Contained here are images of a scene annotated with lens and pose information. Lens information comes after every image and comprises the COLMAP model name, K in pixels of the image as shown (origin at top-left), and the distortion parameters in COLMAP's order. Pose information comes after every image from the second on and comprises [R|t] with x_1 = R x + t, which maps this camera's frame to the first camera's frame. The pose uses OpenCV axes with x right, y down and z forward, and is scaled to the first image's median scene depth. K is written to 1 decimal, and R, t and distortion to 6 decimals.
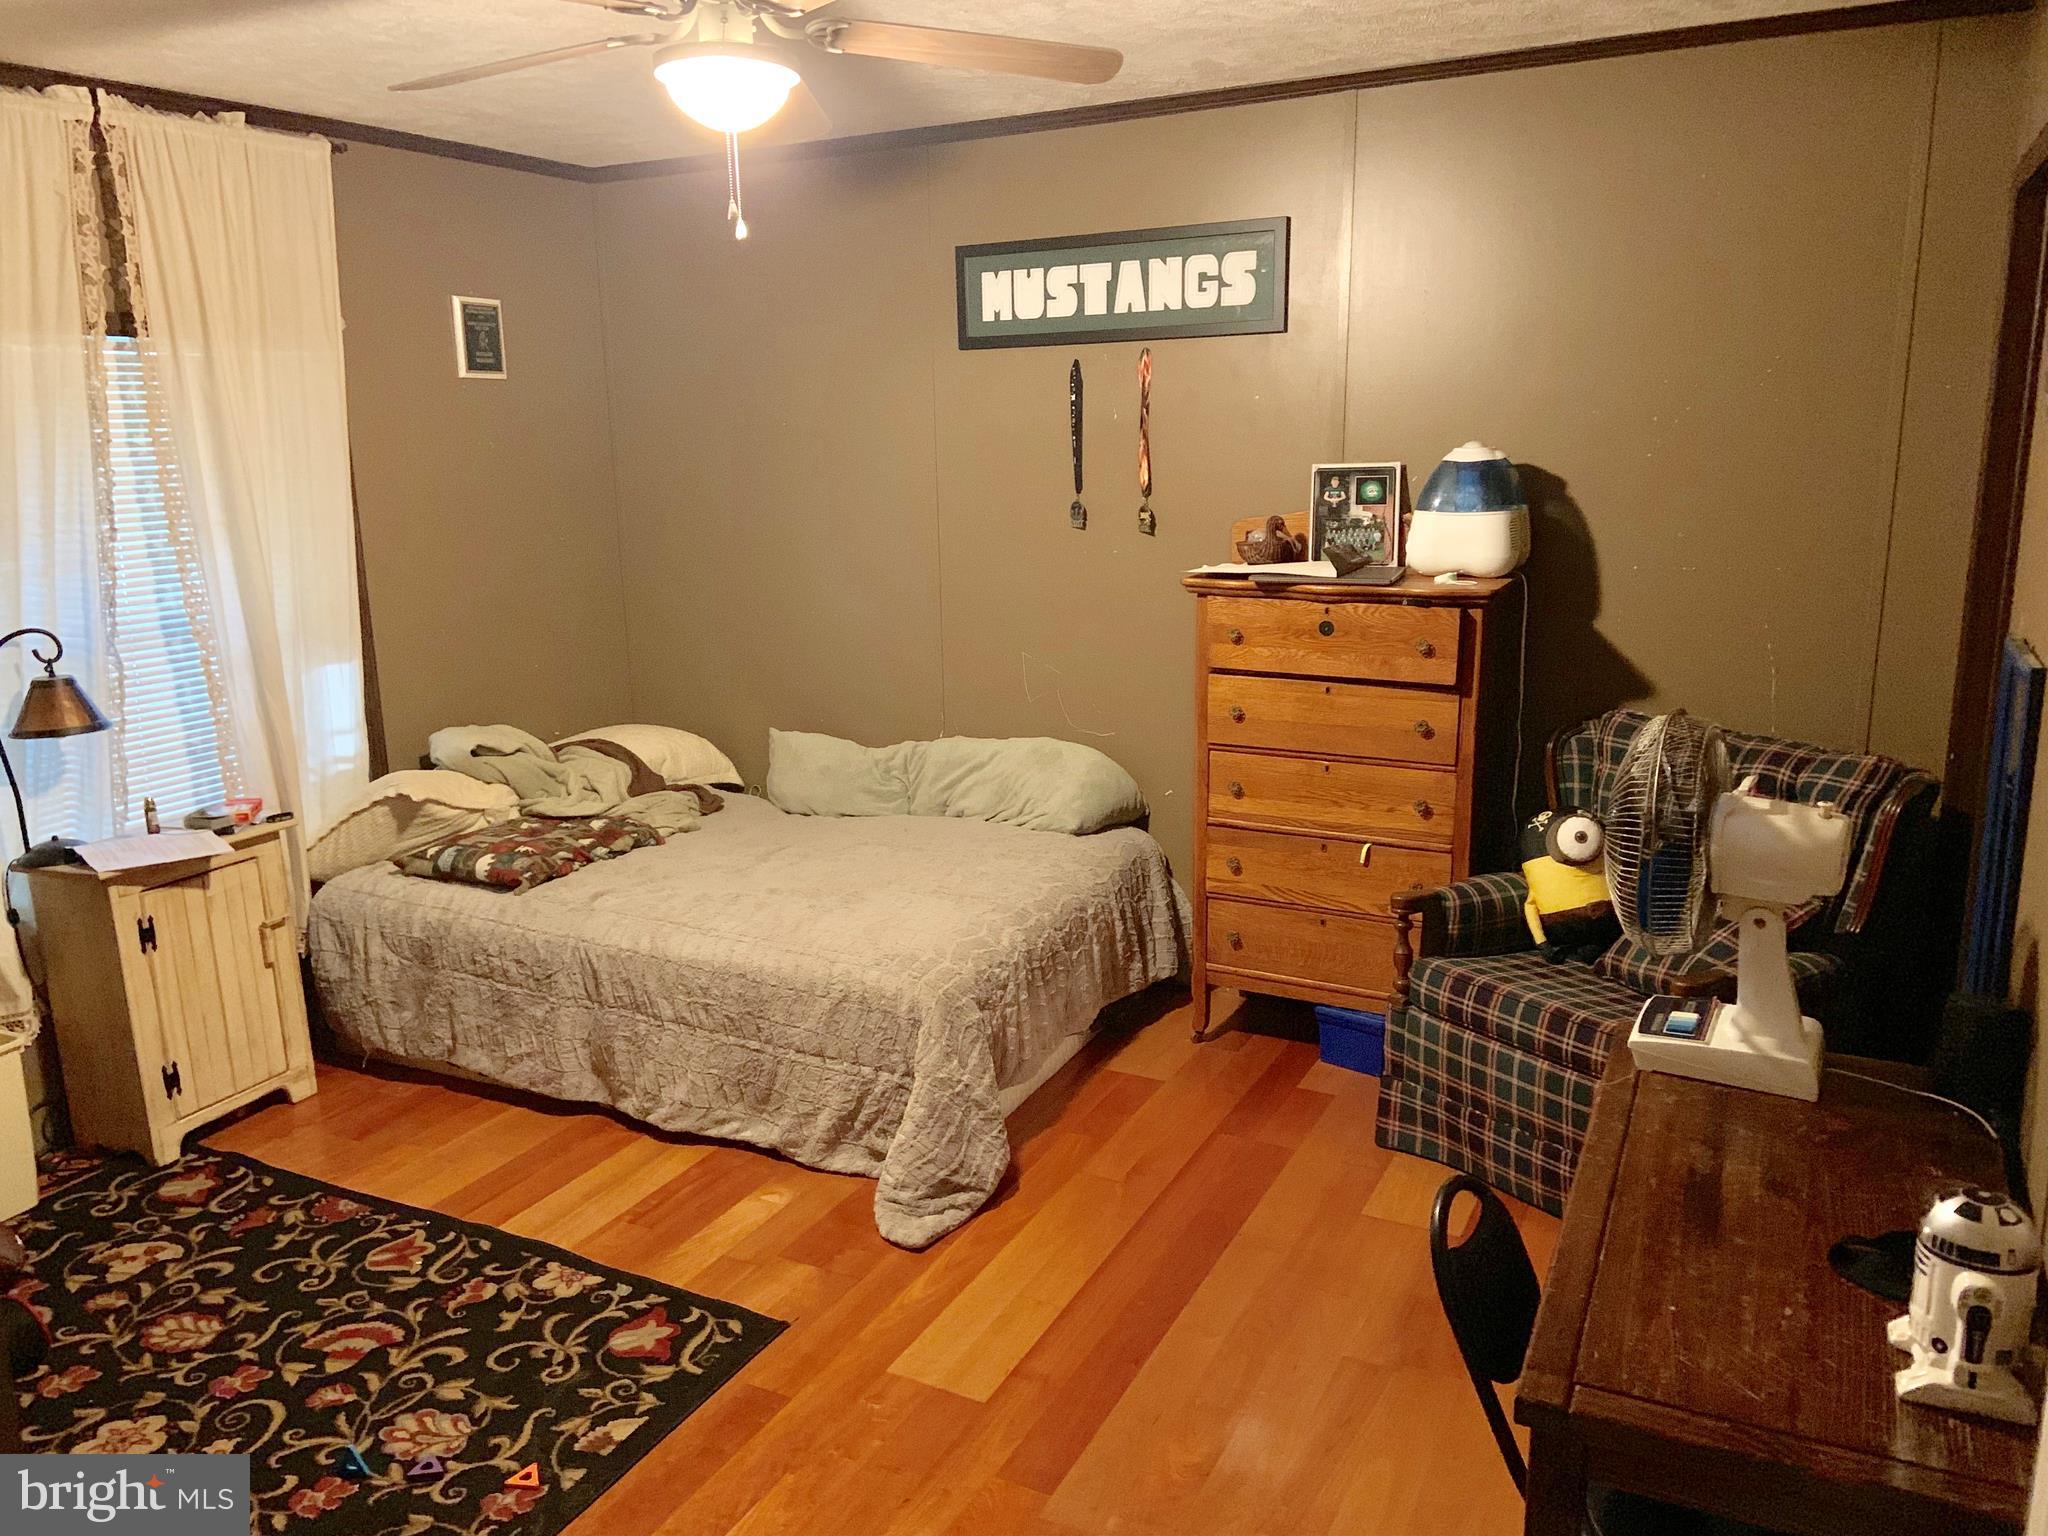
lens RADIAL K [[1548.6, 0, 1001.3], [0, 1548.6, 762.0], [0, 0, 1]] dist [0.125038, -0.149450]
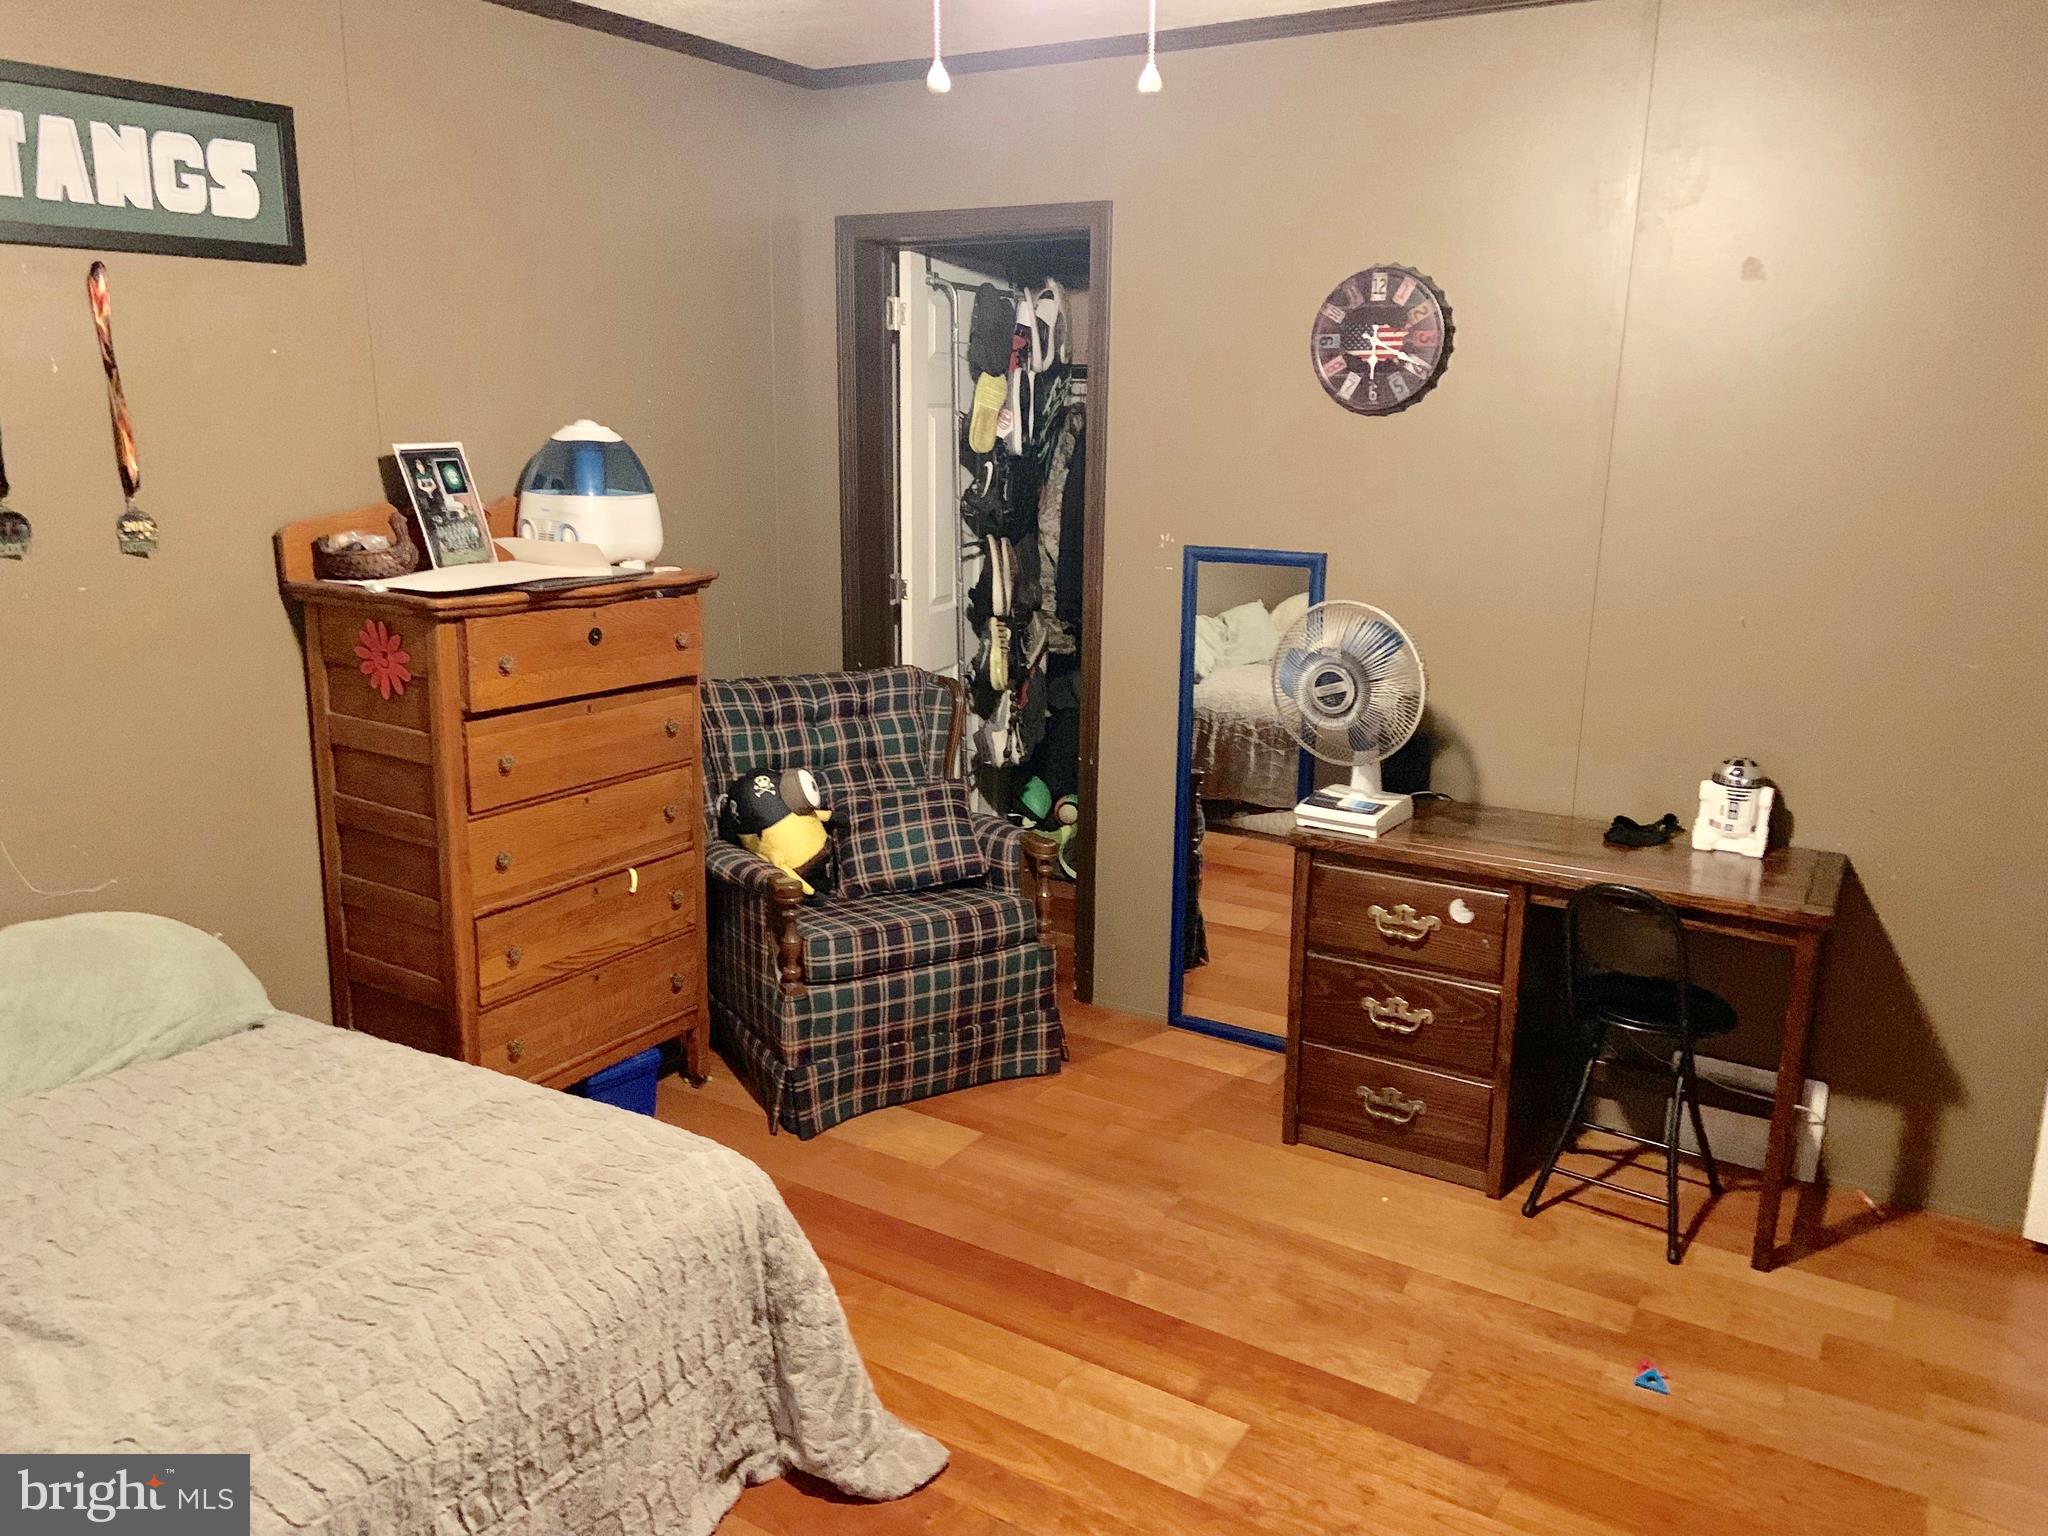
lens RADIAL K [[1548.6, 0, 1001.3], [0, 1548.6, 762.0], [0, 0, 1]] dist [0.125038, -0.149450]
pose [[0.059043, -0.210622, 0.975783, -0.582825], [0.201902, 0.959806, 0.194956, -0.131513], [-0.977624, 0.185501, 0.099195, 0.658850]]
